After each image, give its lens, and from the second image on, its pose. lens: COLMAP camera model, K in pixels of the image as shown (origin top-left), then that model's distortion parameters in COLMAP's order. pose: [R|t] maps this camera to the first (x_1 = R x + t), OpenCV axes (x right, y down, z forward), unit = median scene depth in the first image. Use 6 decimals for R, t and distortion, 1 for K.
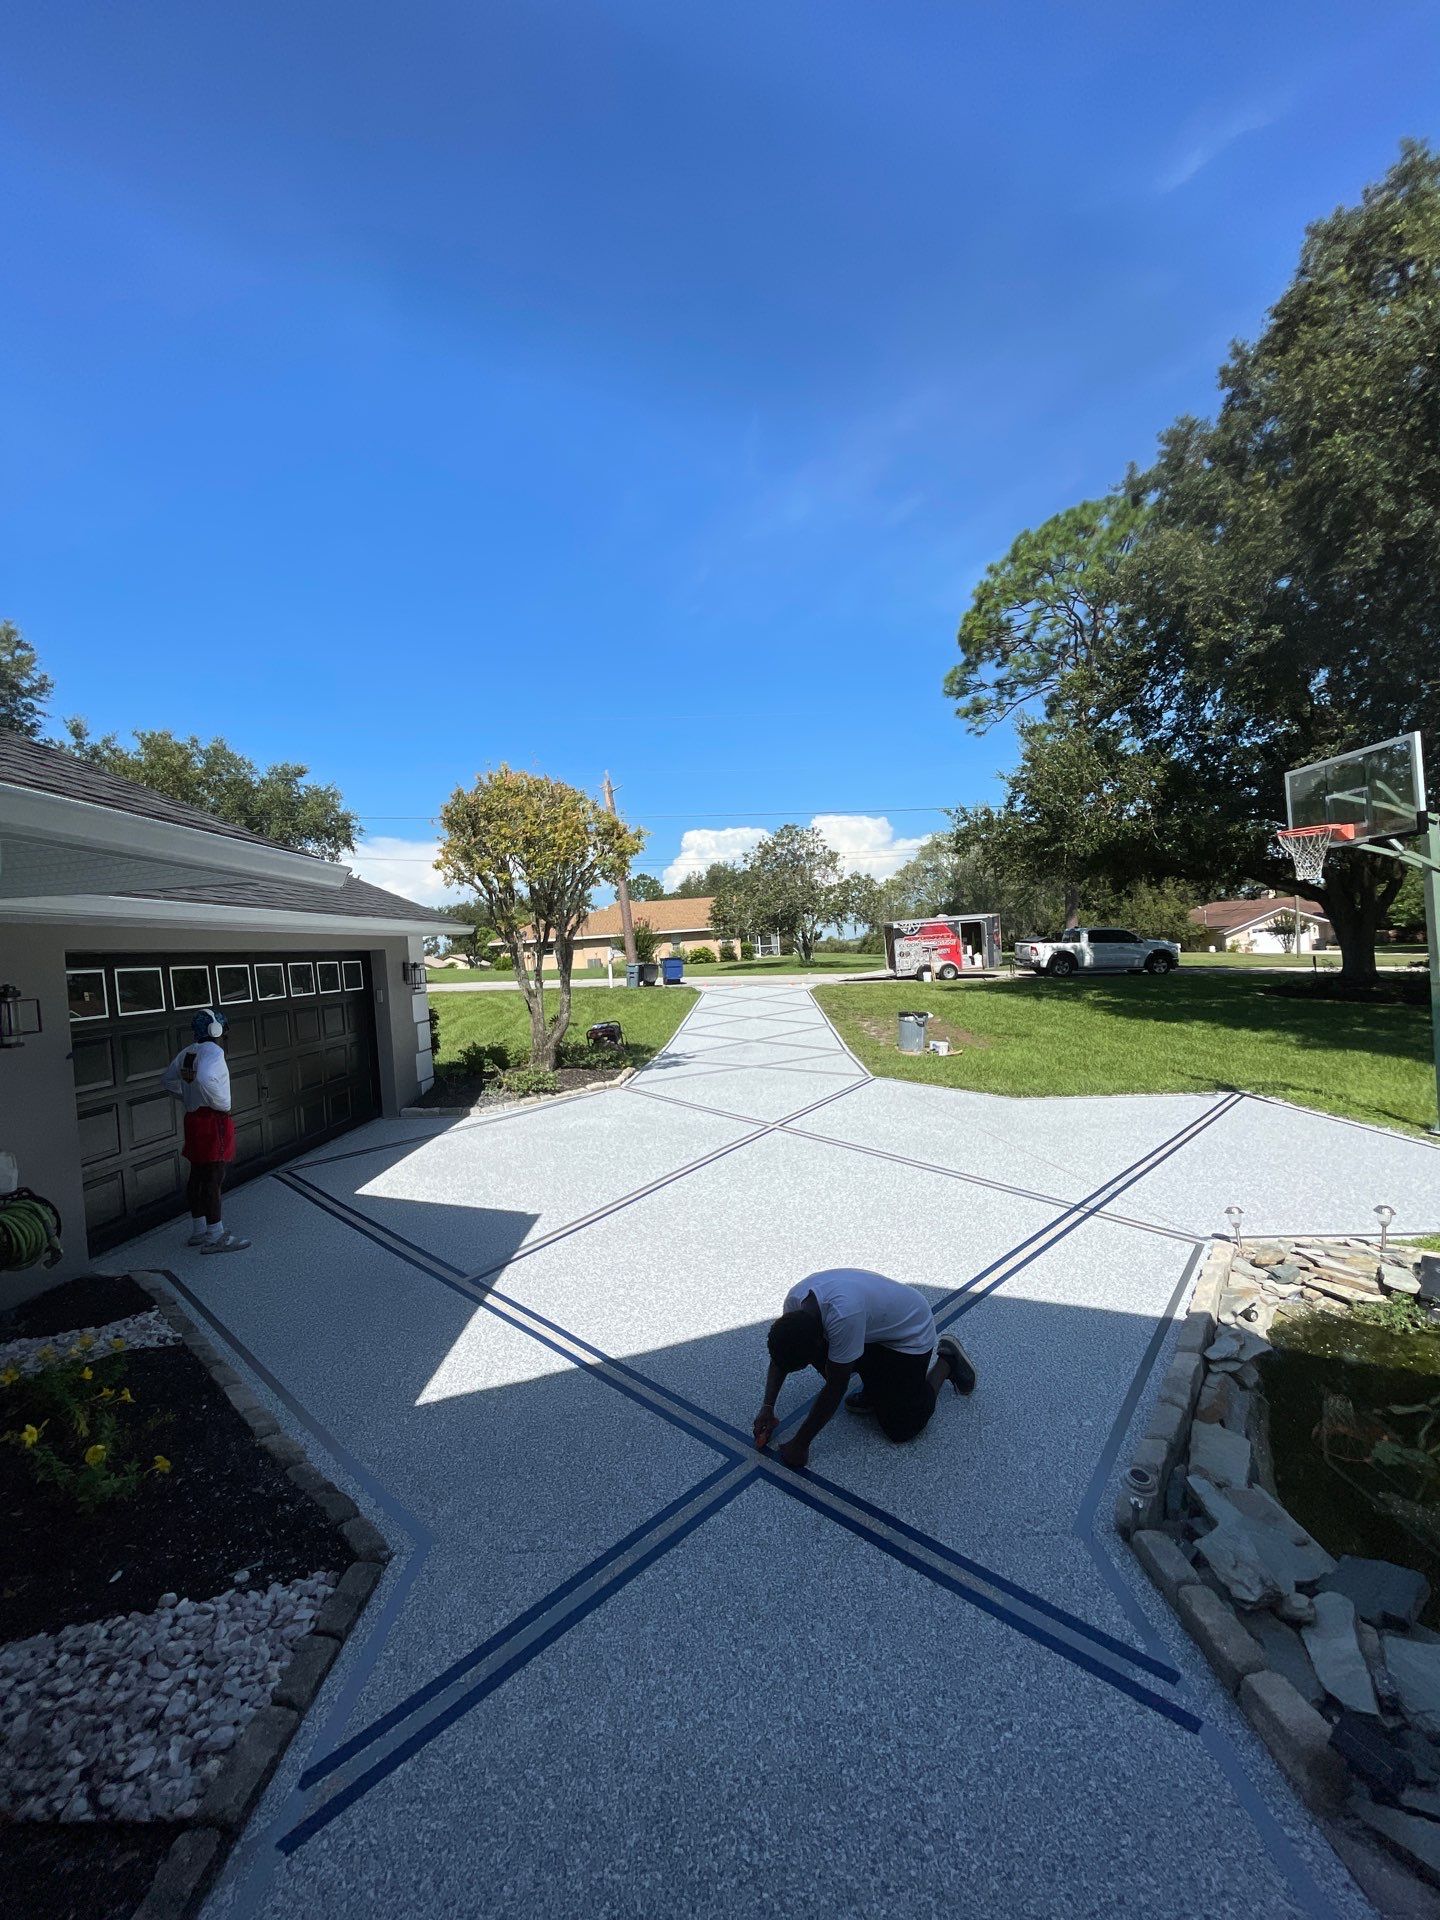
lens RADIAL K [[785.6, 0, 720.0], [0, 785.6, 960.0], [0, 0, 1]] dist [0.000652, 0.000259]
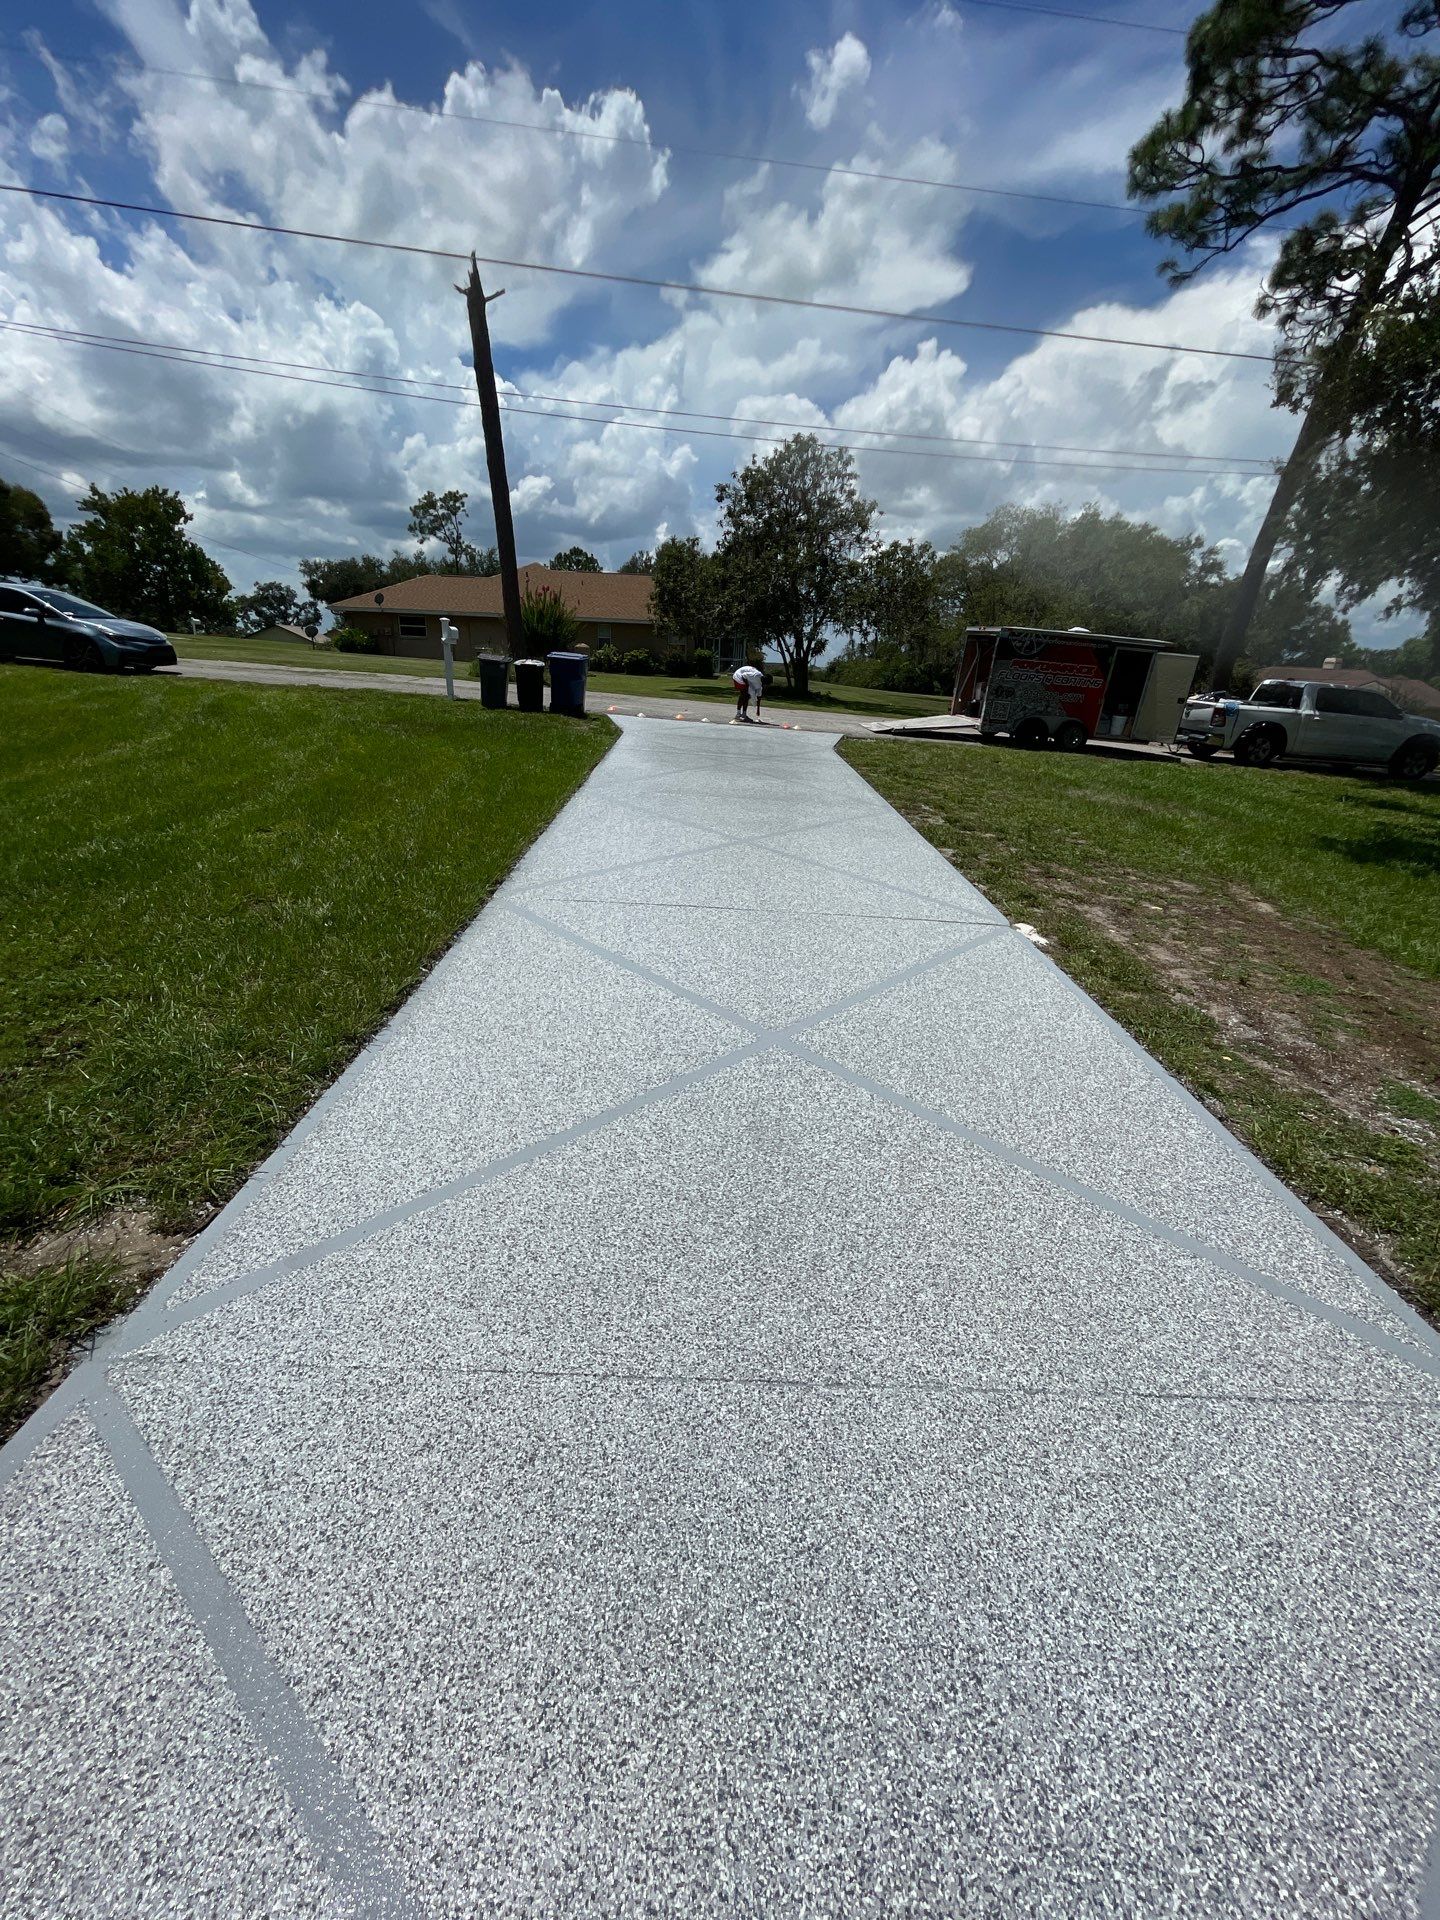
lens RADIAL K [[785.6, 0, 720.0], [0, 785.6, 960.0], [0, 0, 1]] dist [0.000652, 0.000259]
pose [[0.992206, 0.077892, 0.097265, 0.001786], [-0.106287, 0.936455, 0.334297, 0.003413], [-0.065045, -0.342030, 0.937435, 0.418644]]
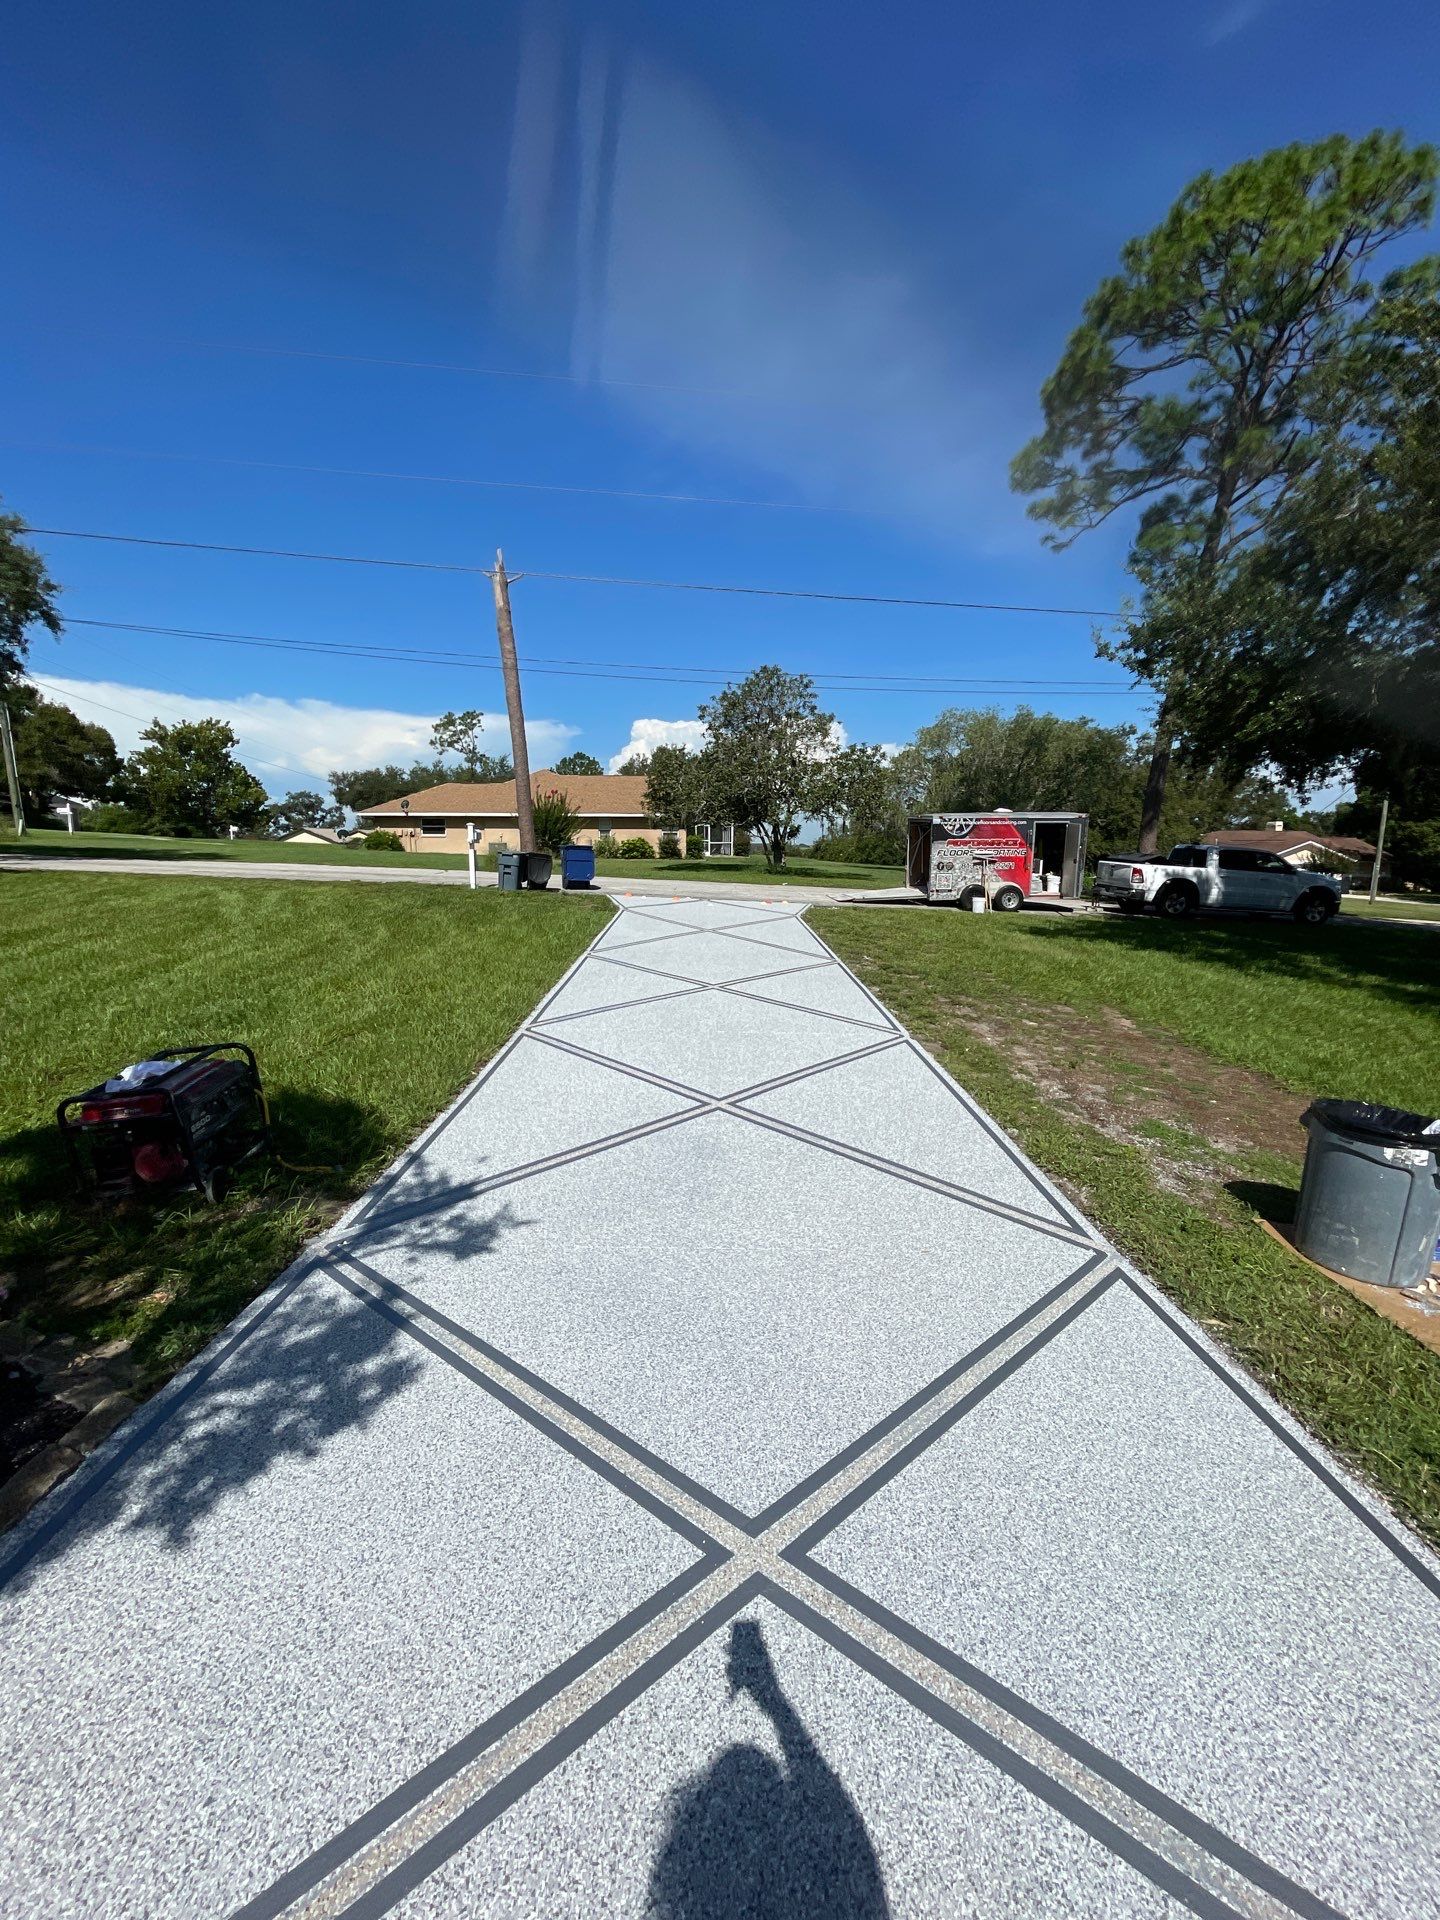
lens RADIAL K [[785.6, 0, 720.0], [0, 785.6, 960.0], [0, 0, 1]] dist [0.000652, 0.000259]
pose [[0.995003, 0.060239, 0.079622, 0.007223], [-0.069962, 0.989612, 0.125595, 0.000456], [-0.071229, -0.130538, 0.988881, 0.358815]]
